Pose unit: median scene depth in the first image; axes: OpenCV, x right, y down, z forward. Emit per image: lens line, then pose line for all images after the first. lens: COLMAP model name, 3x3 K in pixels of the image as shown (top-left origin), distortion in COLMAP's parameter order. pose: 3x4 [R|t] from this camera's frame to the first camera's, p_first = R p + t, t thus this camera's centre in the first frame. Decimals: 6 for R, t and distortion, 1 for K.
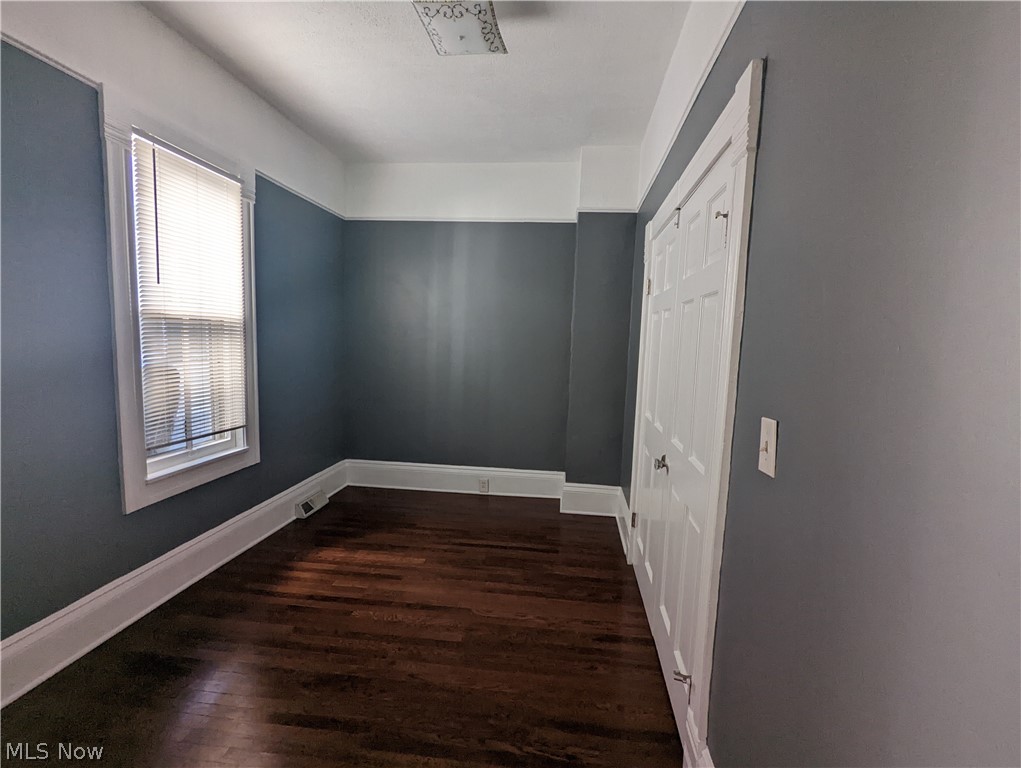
lens RADIAL K [[478.2, 0, 518.6], [0, 478.2, 383.6], [0, 0, 1]] dist [-0.003227, -0.000677]
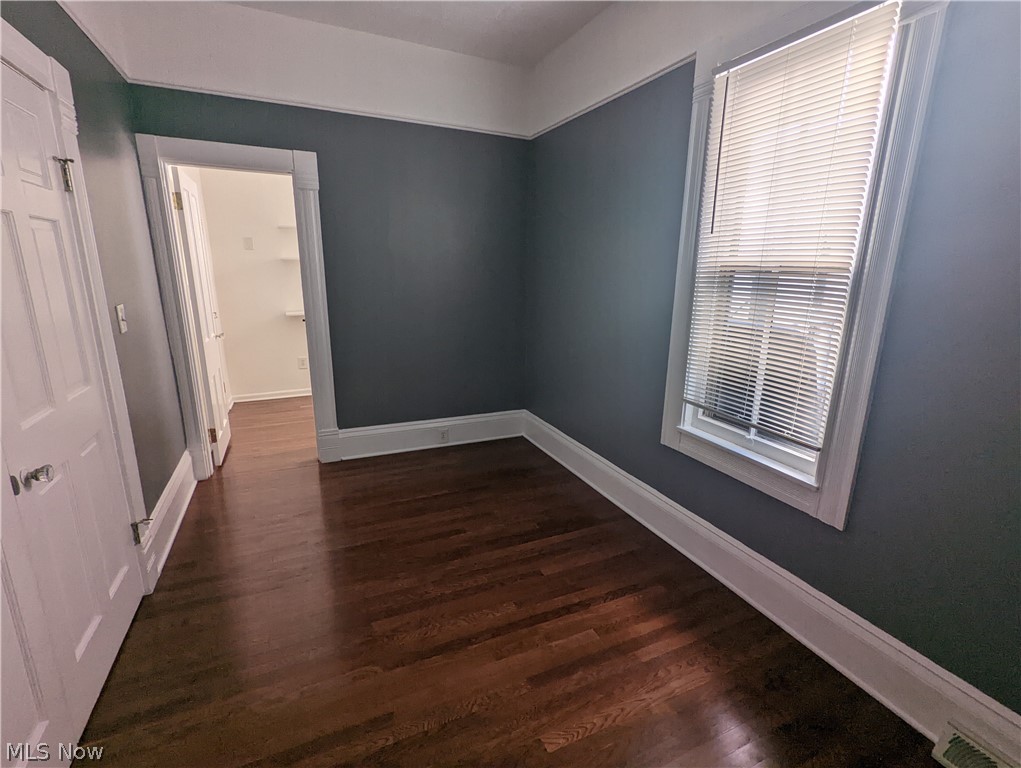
lens RADIAL K [[478.2, 0, 518.6], [0, 478.2, 383.6], [0, 0, 1]] dist [-0.003227, -0.000677]
pose [[-0.852330, 0.080563, -0.516762, 0.065043], [-0.092441, 0.949302, 0.300467, -0.165538], [0.514770, 0.303867, -0.801671, 1.535494]]
